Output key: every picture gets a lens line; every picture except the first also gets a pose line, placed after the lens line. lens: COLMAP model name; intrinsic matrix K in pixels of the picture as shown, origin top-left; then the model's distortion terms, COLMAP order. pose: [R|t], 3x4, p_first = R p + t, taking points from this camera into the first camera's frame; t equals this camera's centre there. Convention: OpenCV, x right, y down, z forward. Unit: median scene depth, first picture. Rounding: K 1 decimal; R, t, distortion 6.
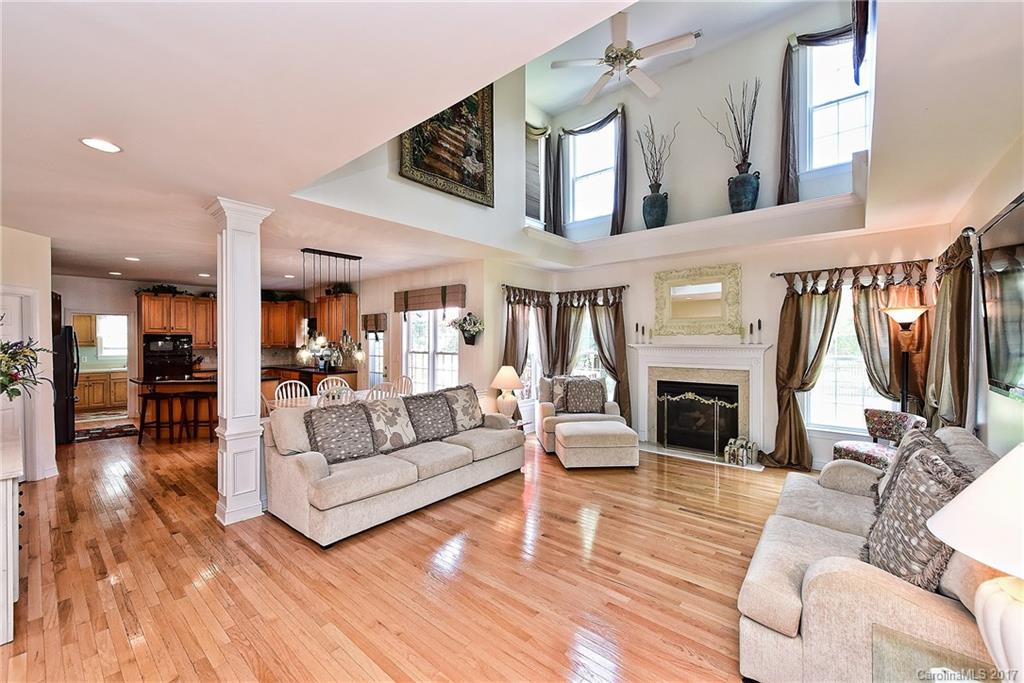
lens RADIAL K [[405.1, 0, 515.3], [0, 405.1, 340.2], [0, 0, 1]] dist [0.001383, -0.001062]
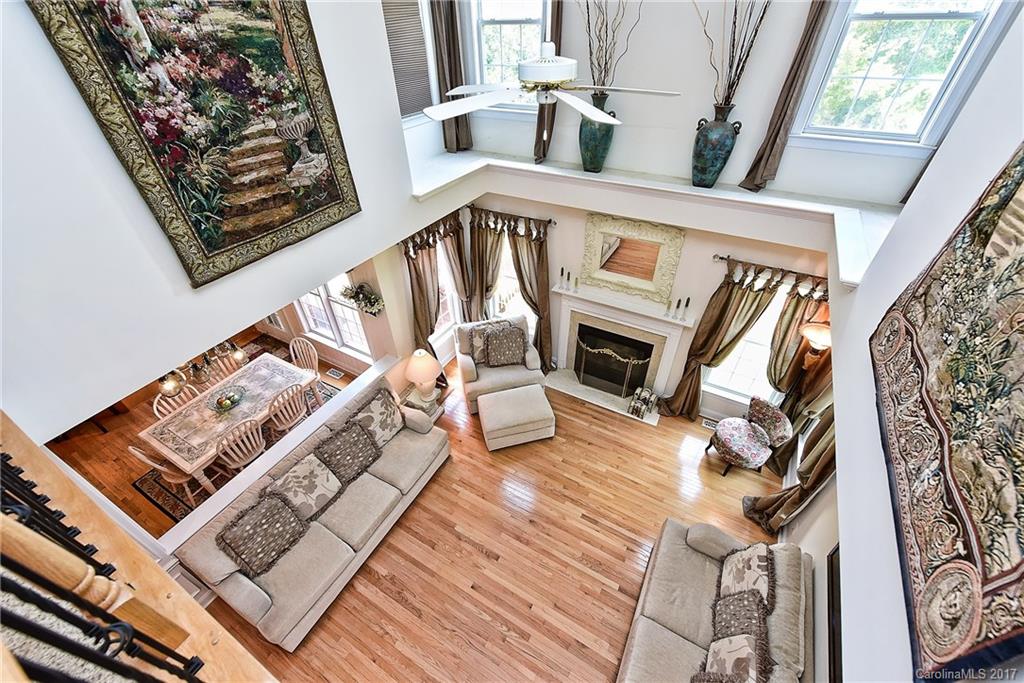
lens RADIAL K [[405.1, 0, 515.5], [0, 405.1, 339.2], [0, 0, 1]] dist [0.001383, -0.001062]
pose [[0.983537, -0.123589, 0.131835, 0.074448], [0.014944, 0.782680, 0.622244, -0.516772], [-0.180087, -0.610030, 0.771642, 0.278986]]
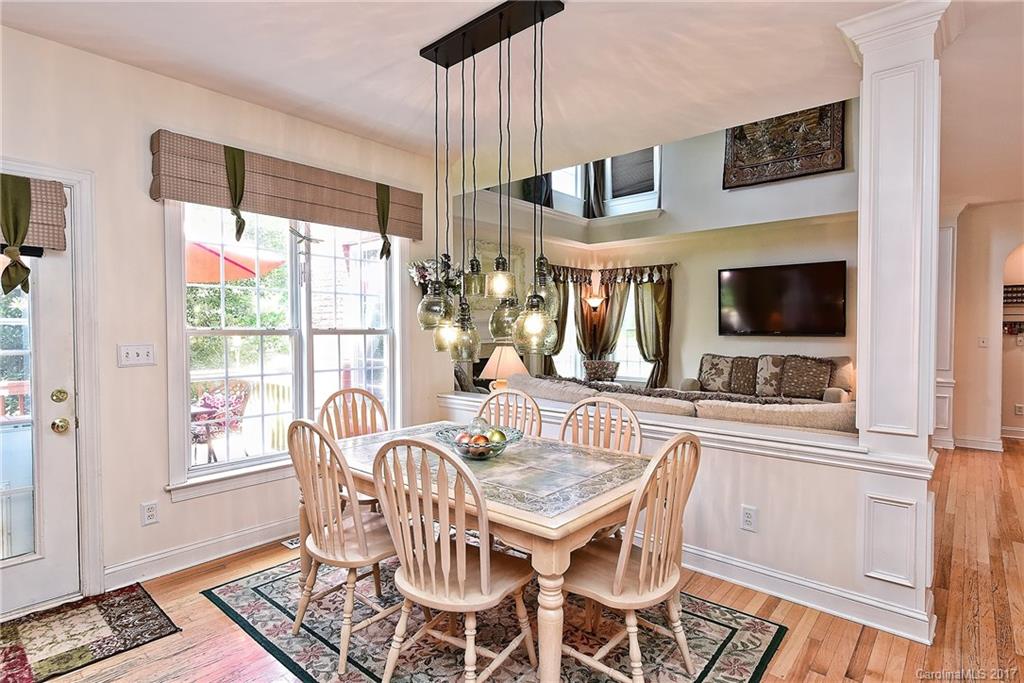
lens RADIAL K [[511.3, 0, 513.9], [0, 511.3, 343.4], [0, 0, 1]] dist [-0.015571, -0.000111]
pose [[0.016808, -0.033228, 0.999306, -0.853583], [0.005260, 0.999437, 0.033144, 0.027387], [-0.999845, 0.004699, 0.016973, 0.969678]]
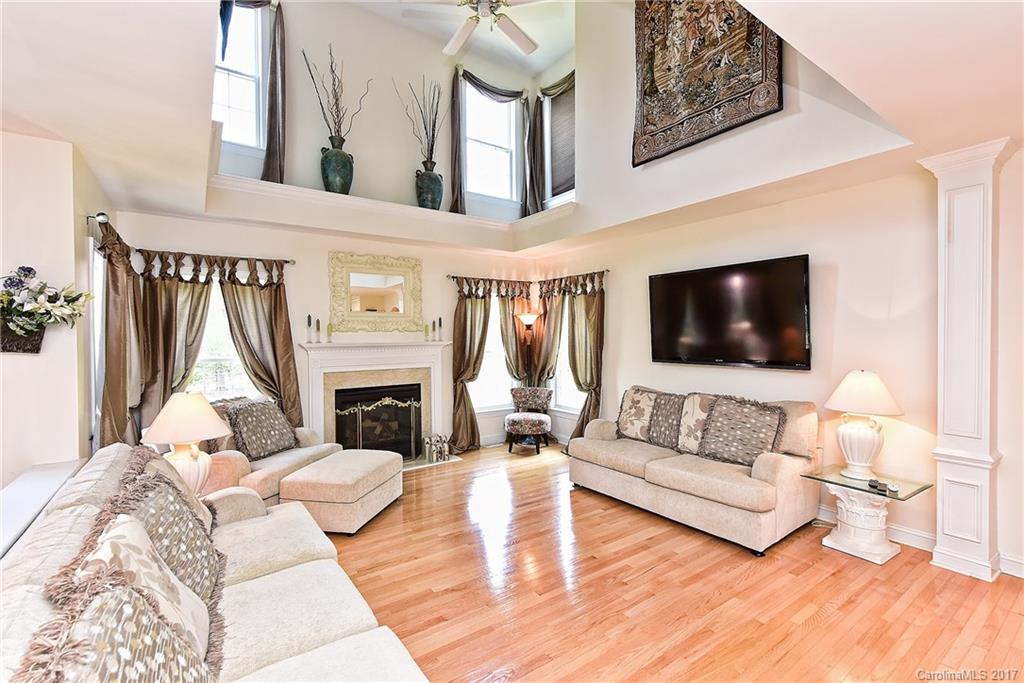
lens RADIAL K [[450.5, 0, 514.3], [0, 450.5, 342.9], [0, 0, 1]] dist [-0.004877, -0.000249]
pose [[0.249062, -0.015185, 0.968369, -0.437003], [0.008358, 0.999874, 0.013530, 0.000329], [-0.968452, 0.004724, 0.249157, 0.488648]]
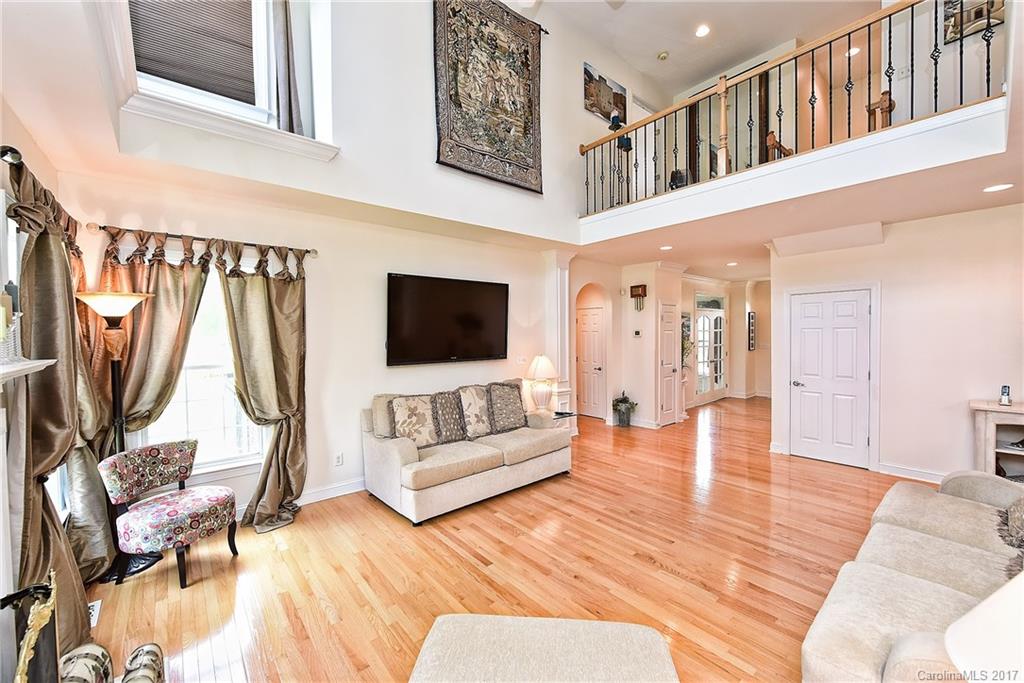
lens RADIAL K [[405.1, 0, 516.8], [0, 405.1, 342.1], [0, 0, 1]] dist [0.001383, -0.001062]
pose [[-0.987033, 0.008507, 0.160294, 0.155948], [0.012481, 0.999639, 0.023804, -0.006650], [-0.160034, 0.025496, -0.986782, 1.156475]]
